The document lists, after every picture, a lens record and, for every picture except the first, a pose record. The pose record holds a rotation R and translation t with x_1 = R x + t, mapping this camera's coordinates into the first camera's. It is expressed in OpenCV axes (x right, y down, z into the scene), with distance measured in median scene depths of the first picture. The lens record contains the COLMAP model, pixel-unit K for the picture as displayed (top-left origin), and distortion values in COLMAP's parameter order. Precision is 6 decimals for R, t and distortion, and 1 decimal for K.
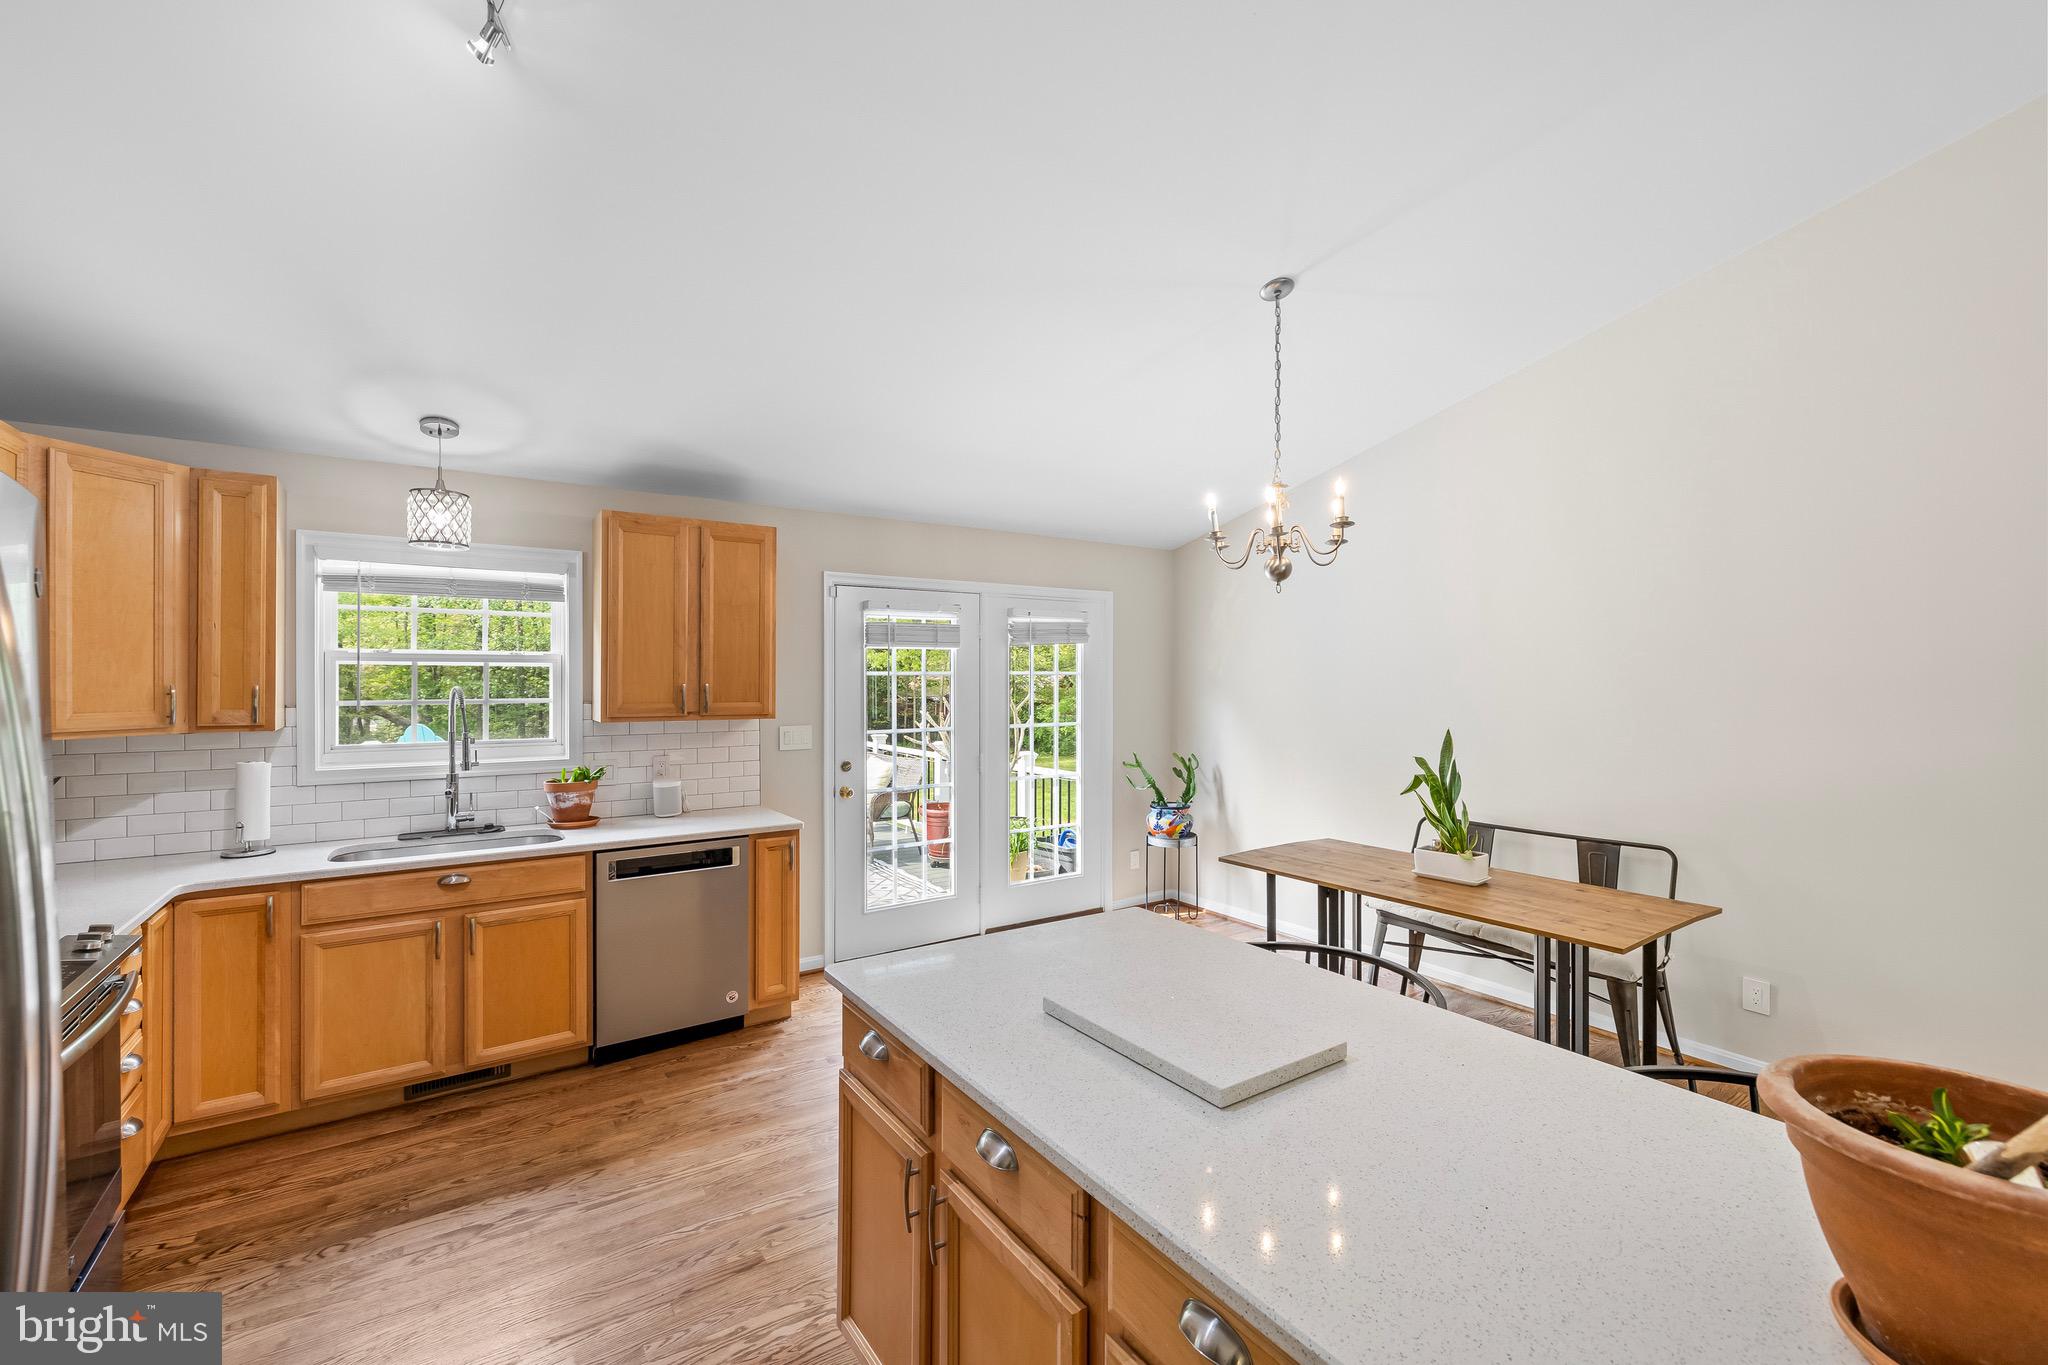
lens RADIAL K [[876.9, 0, 1011.1], [0, 876.9, 678.5], [0, 0, 1]] dist [0.002898, 0.000018]
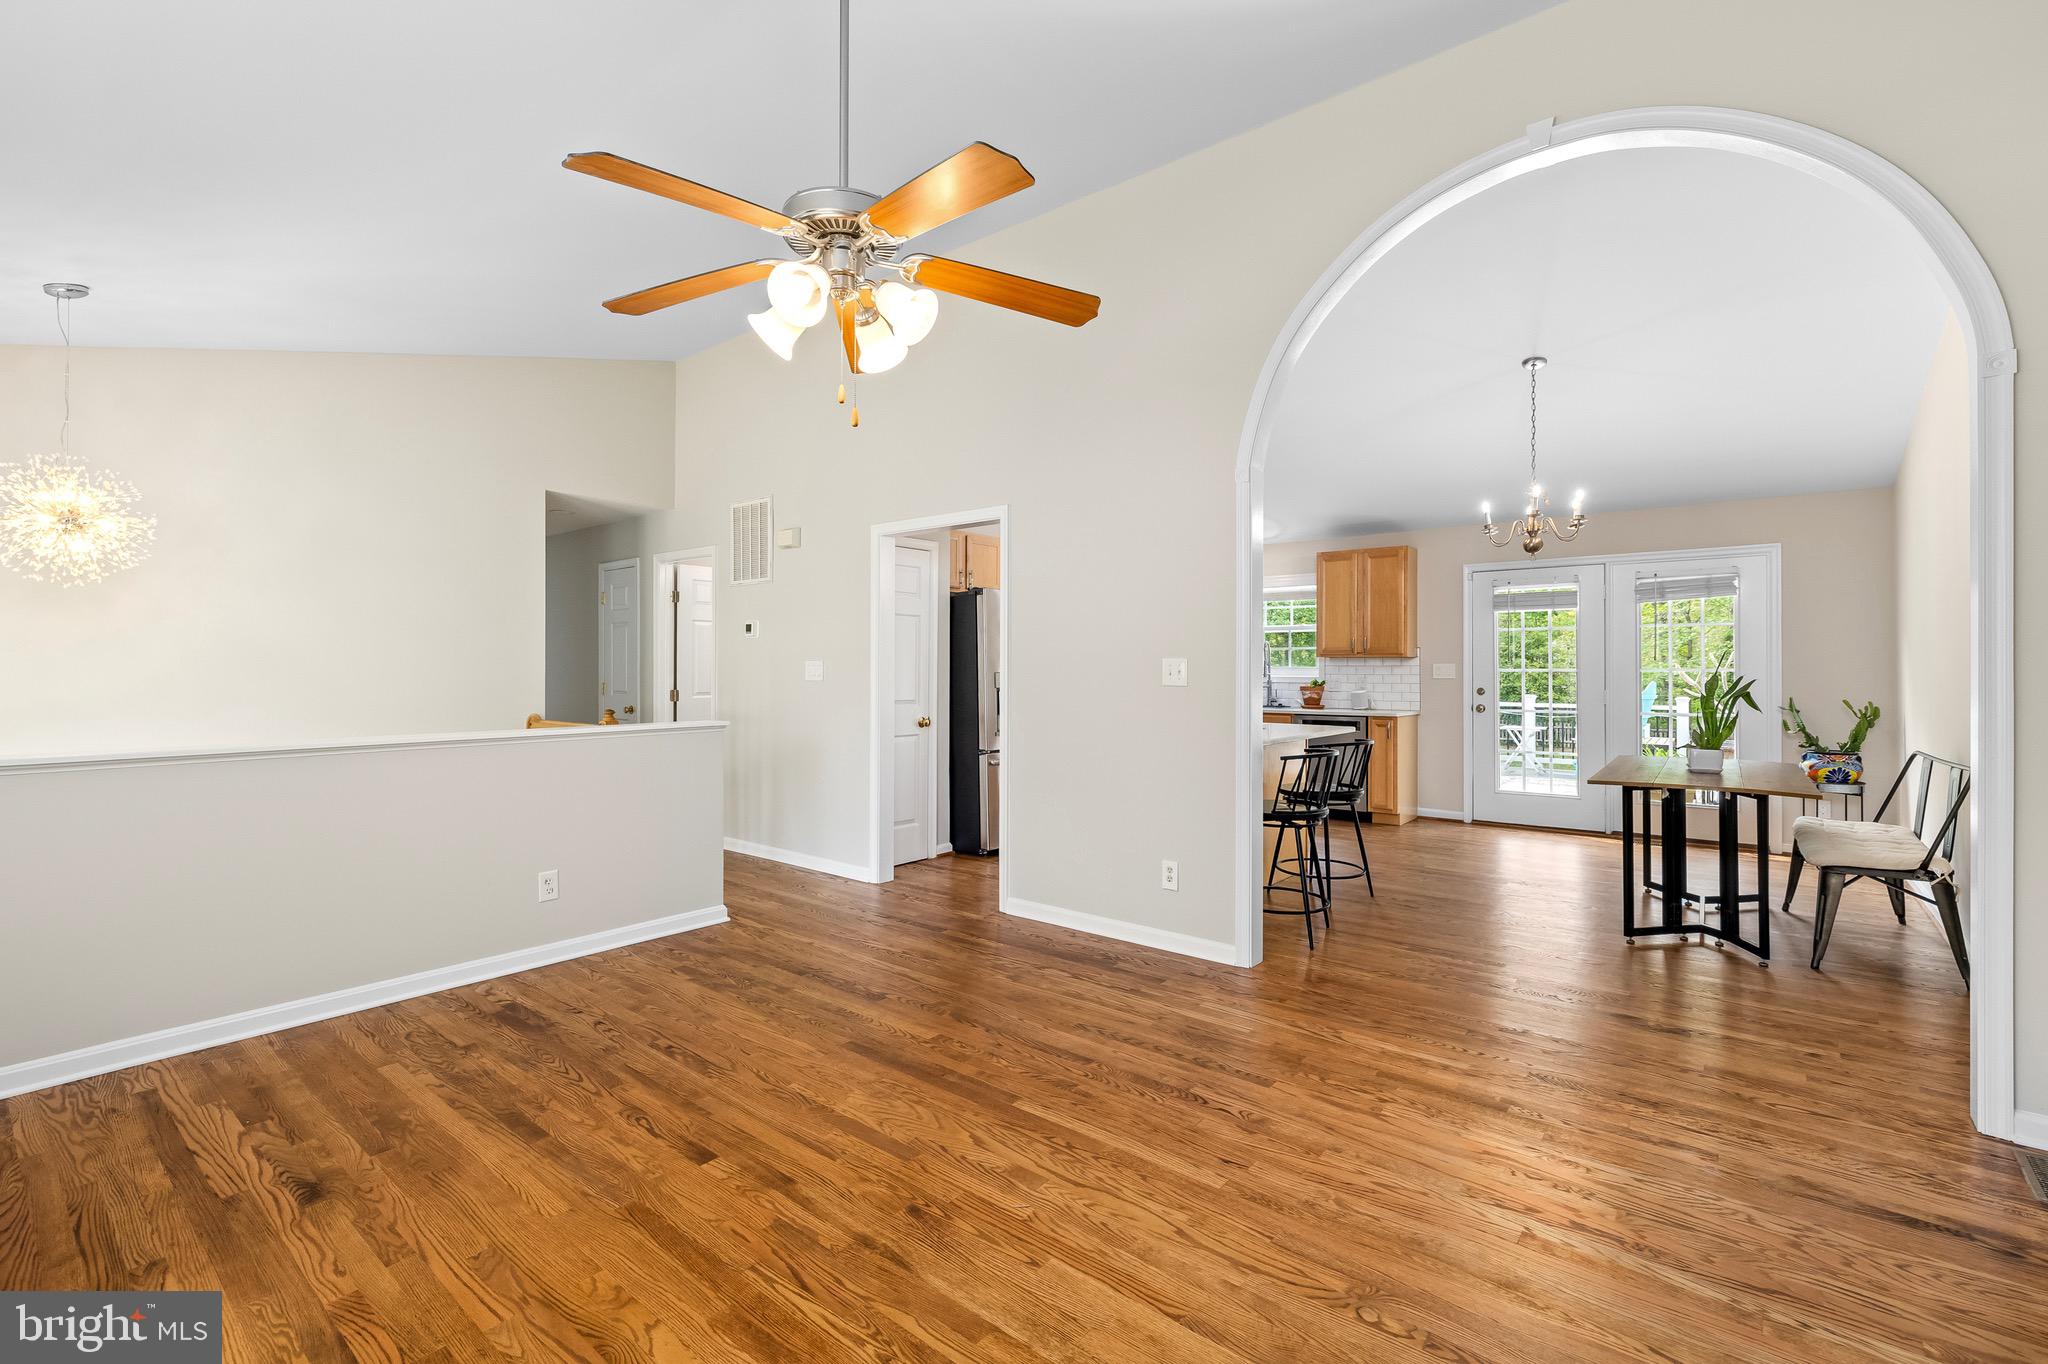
lens RADIAL K [[876.9, 0, 1022.6], [0, 876.9, 665.3], [0, 0, 1]] dist [0.002898, 0.000018]
pose [[0.285974, -0.004206, -0.958228, 1.300796], [-0.007751, 0.999947, -0.006702, 0.088737], [0.958206, 0.009344, 0.285927, -0.242074]]
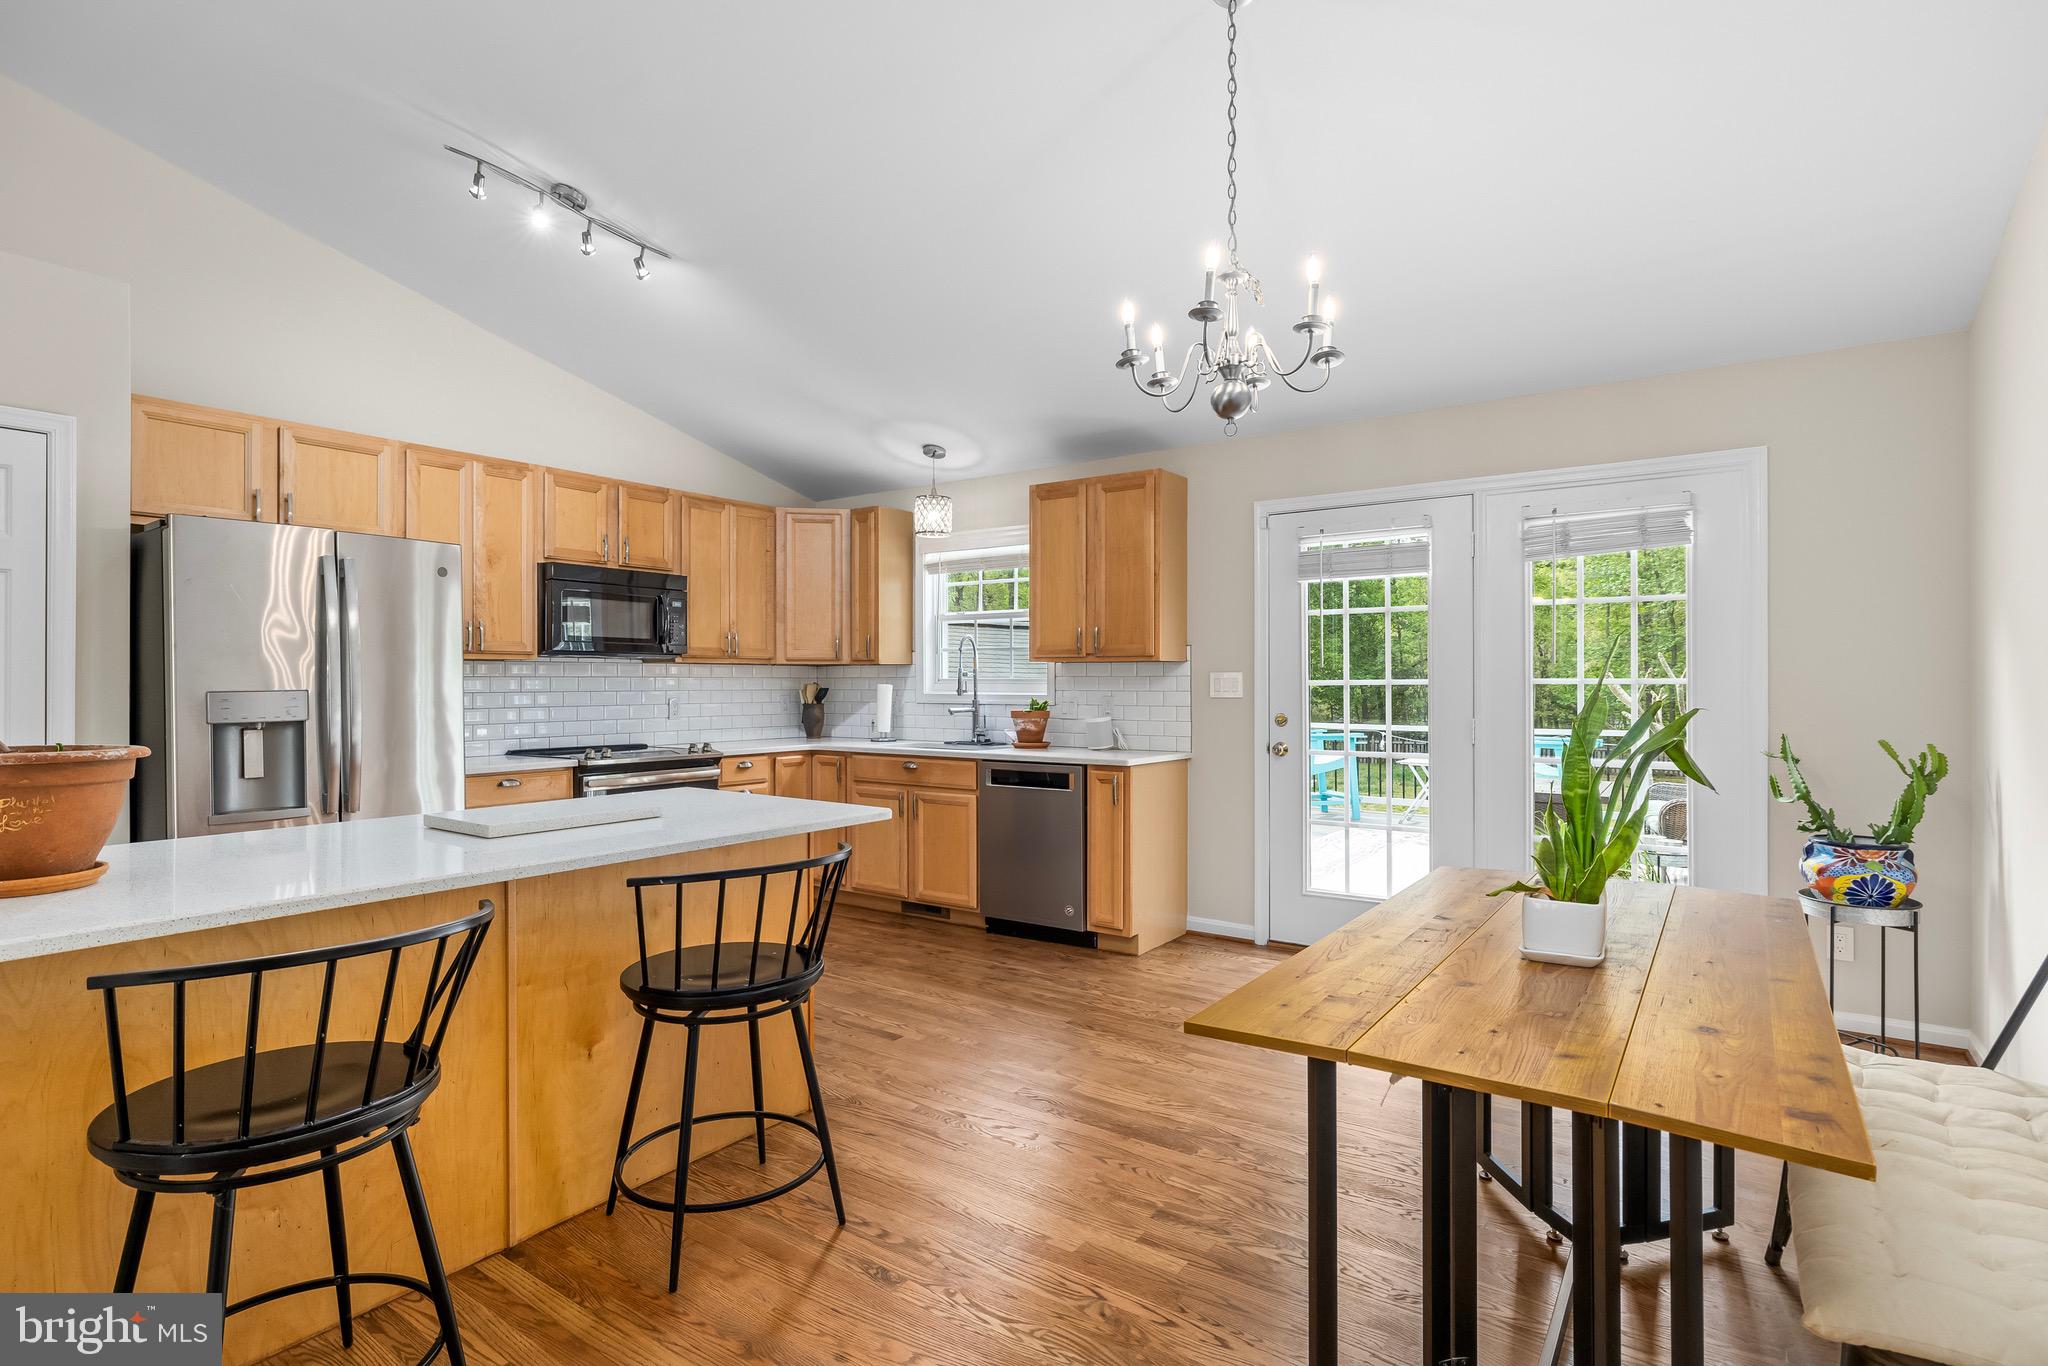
lens RADIAL K [[1010.3, 0, 1019.6], [0, 1010.3, 681.7], [0, 0, 1]] dist [0.001095, 0.000855]
pose [[0.352230, -0.001281, -0.935912, 0.836545], [-0.004292, 0.999986, -0.002984, 0.082339], [0.935903, 0.005068, 0.352220, 0.497297]]
